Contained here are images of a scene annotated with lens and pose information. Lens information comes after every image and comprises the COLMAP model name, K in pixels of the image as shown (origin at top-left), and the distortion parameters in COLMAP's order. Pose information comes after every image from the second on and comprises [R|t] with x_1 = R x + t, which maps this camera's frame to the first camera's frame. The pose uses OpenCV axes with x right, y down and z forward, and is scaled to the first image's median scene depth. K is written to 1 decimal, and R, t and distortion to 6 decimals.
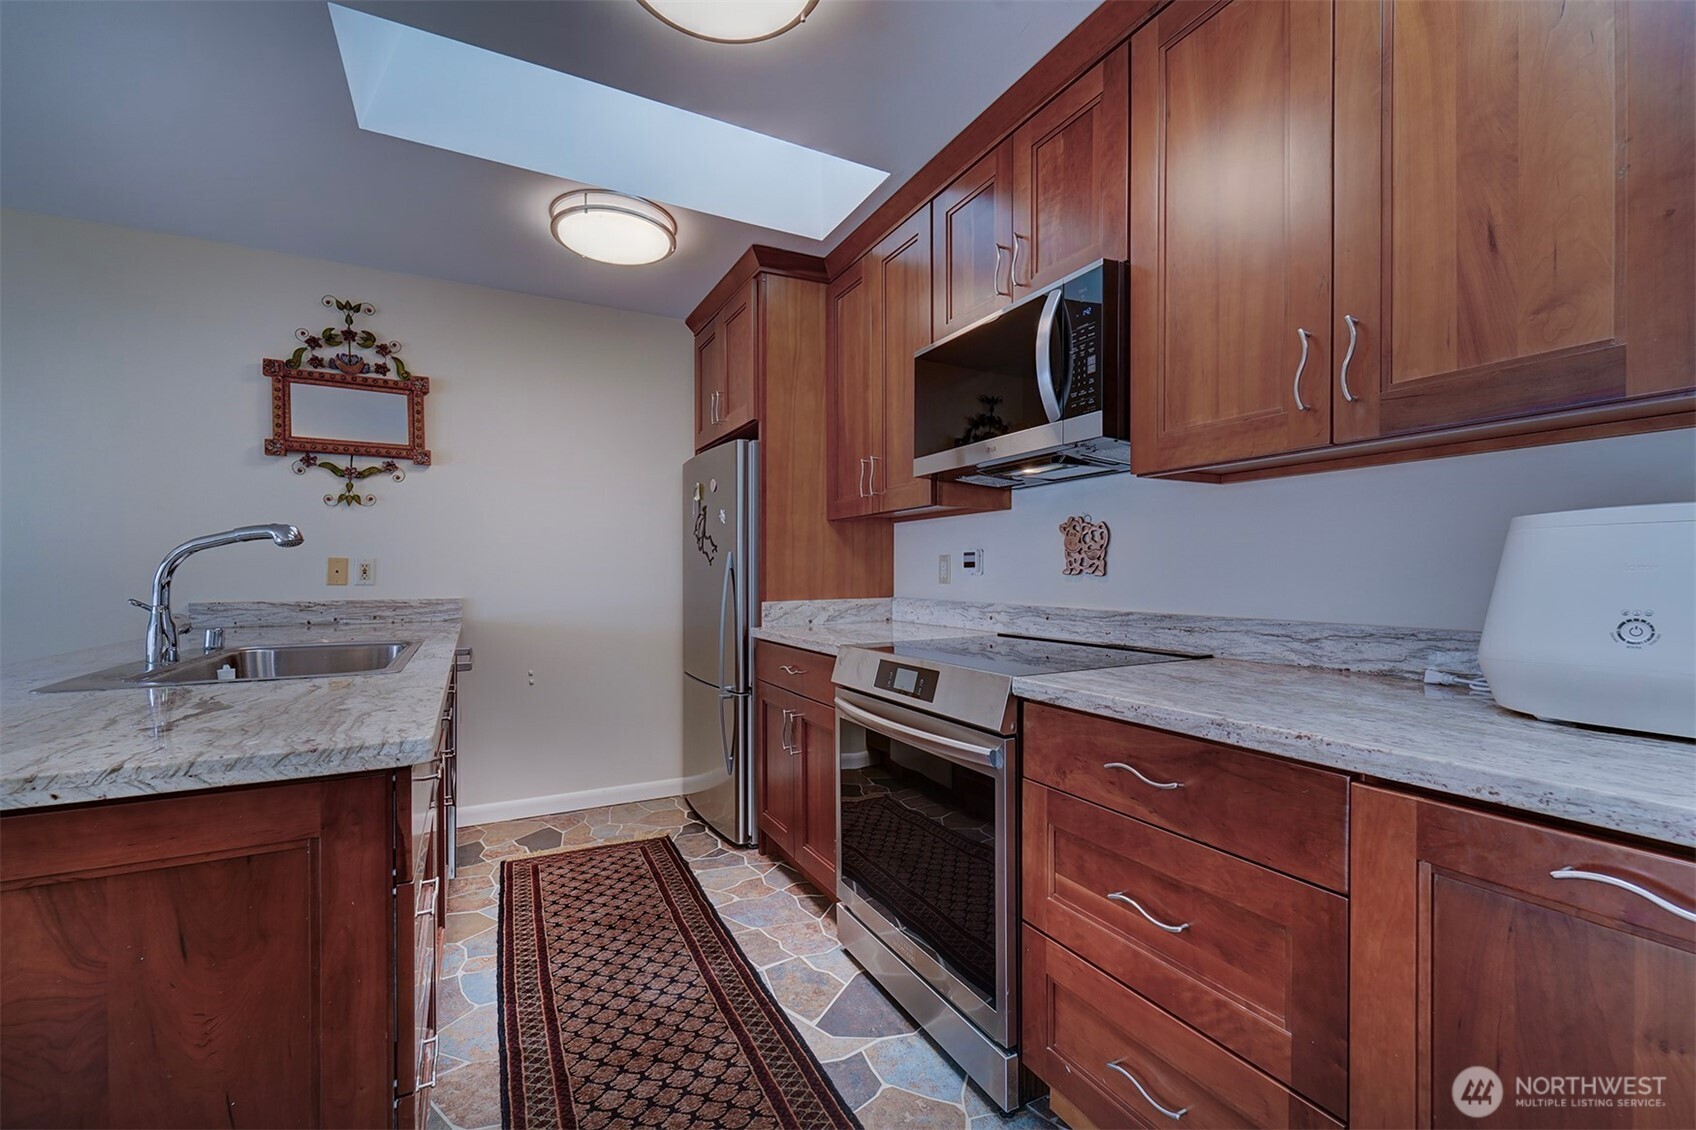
lens RADIAL K [[693.3, 0, 781.3], [0, 693.3, 572.8], [0, 0, 1]] dist [0.002448, -0.000986]
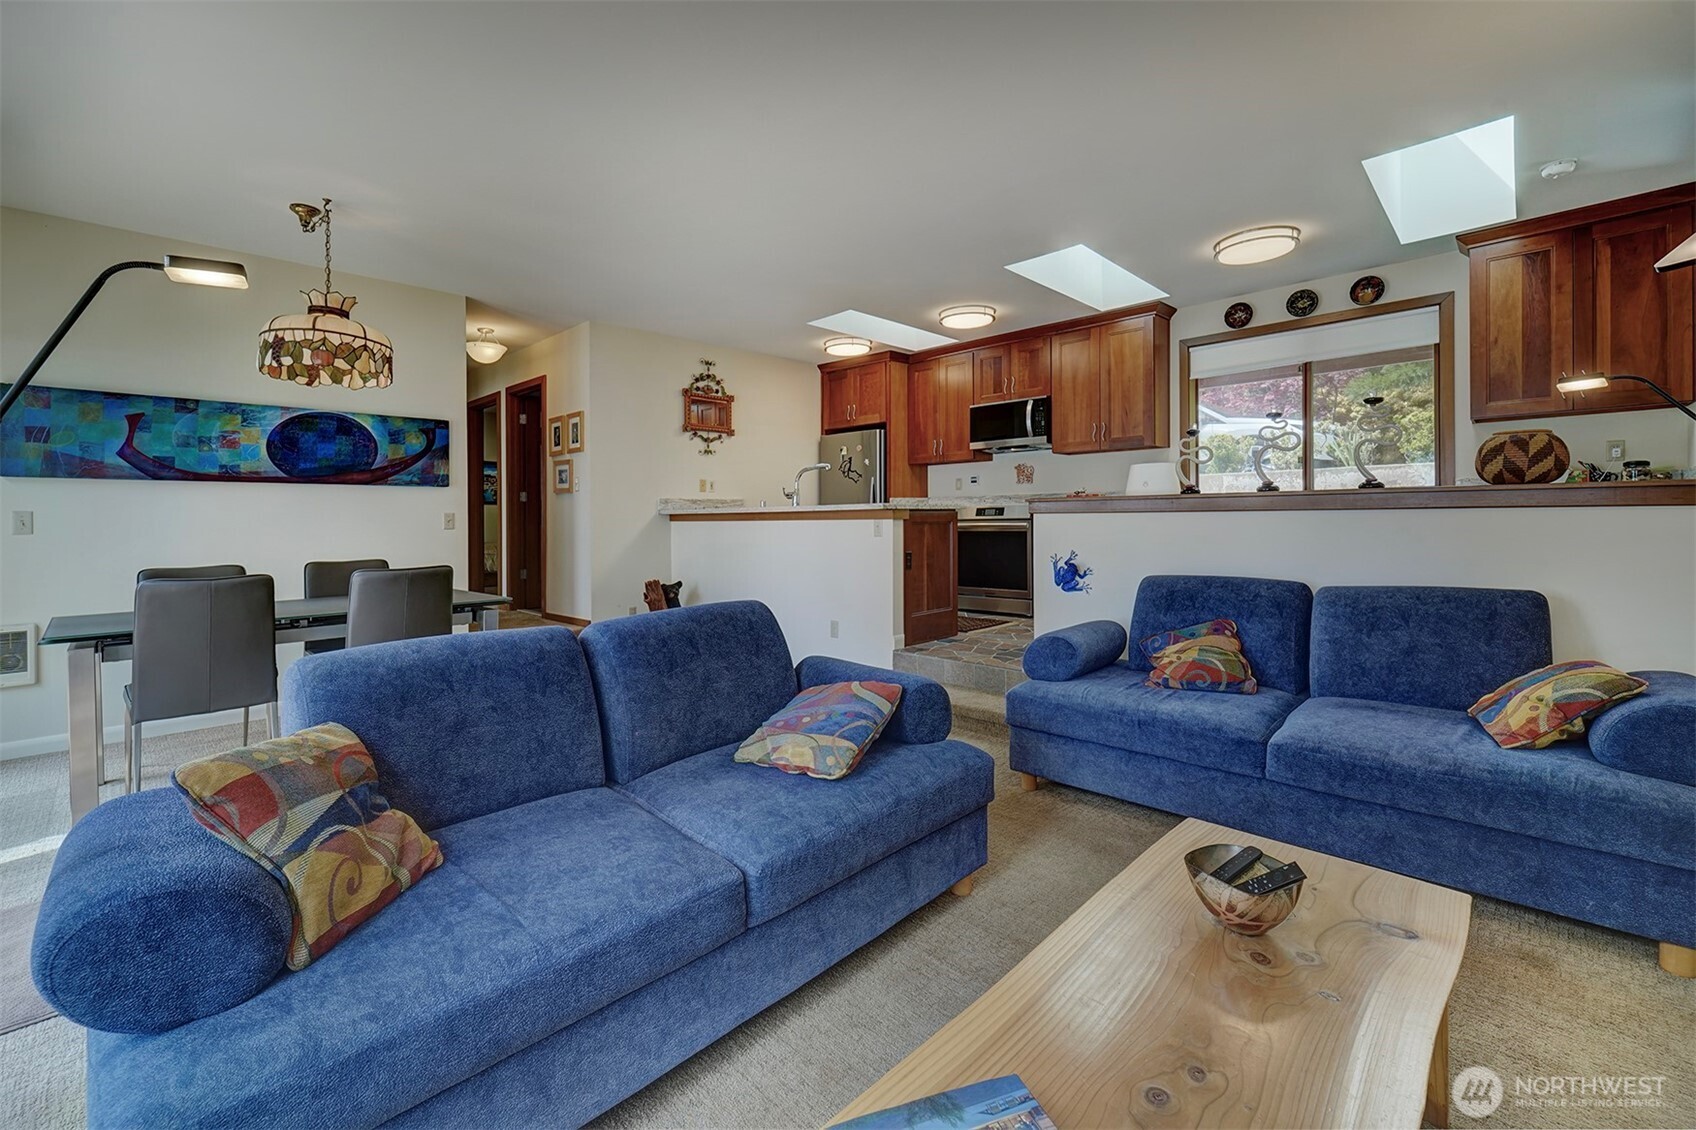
lens RADIAL K [[710.0, 0, 761.7], [0, 710.0, 522.1], [0, 0, 1]] dist [0.000990, -0.000036]
pose [[0.963380, -0.010623, 0.267928, -1.070907], [0.009446, 0.999939, 0.005681, 0.103003], [-0.267972, -0.002942, 0.963422, -1.194648]]
